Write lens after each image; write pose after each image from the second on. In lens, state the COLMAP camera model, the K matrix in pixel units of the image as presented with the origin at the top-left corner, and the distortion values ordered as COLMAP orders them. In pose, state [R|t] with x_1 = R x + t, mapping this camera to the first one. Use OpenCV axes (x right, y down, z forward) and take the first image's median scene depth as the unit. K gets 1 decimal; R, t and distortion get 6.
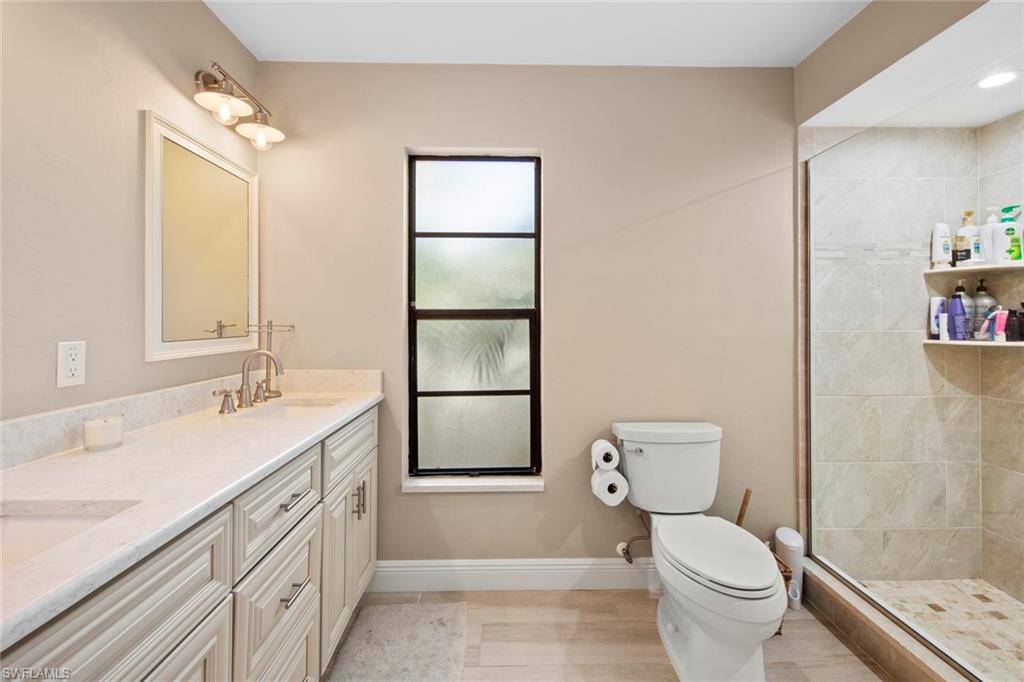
lens RADIAL K [[438.0, 0, 504.6], [0, 438.0, 322.5], [0, 0, 1]] dist [0.008438, -0.003346]
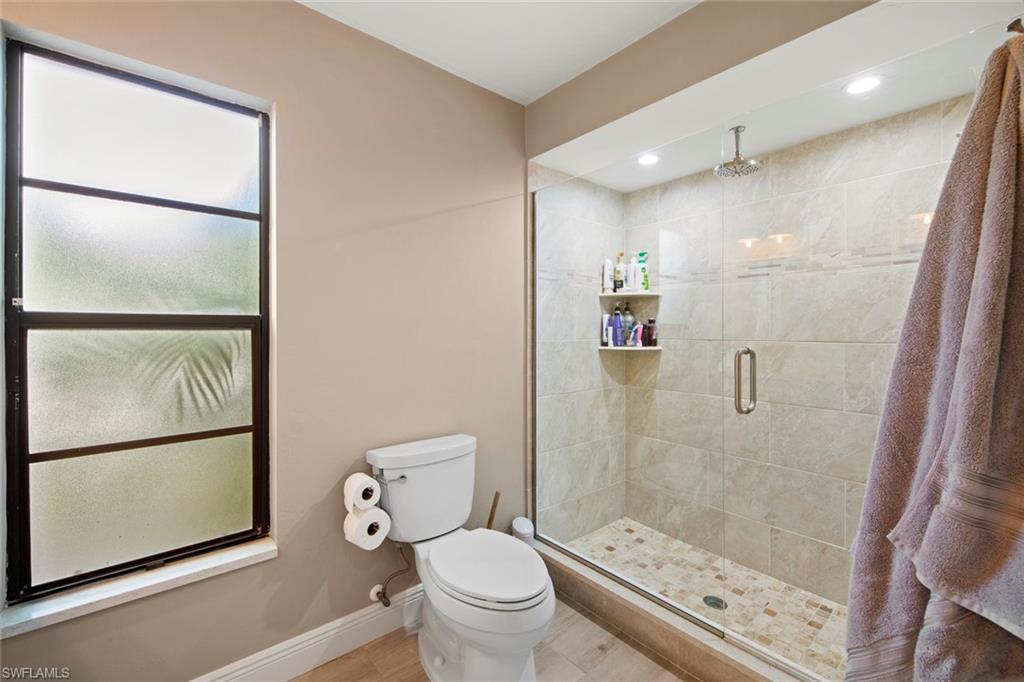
lens RADIAL K [[438.0, 0, 517.8], [0, 438.0, 333.7], [0, 0, 1]] dist [0.008438, -0.003346]
pose [[0.773498, -0.001446, 0.633797, -0.067933], [0.000192, 0.999998, 0.002047, -0.001945], [-0.633799, -0.001462, 0.773497, 0.145529]]
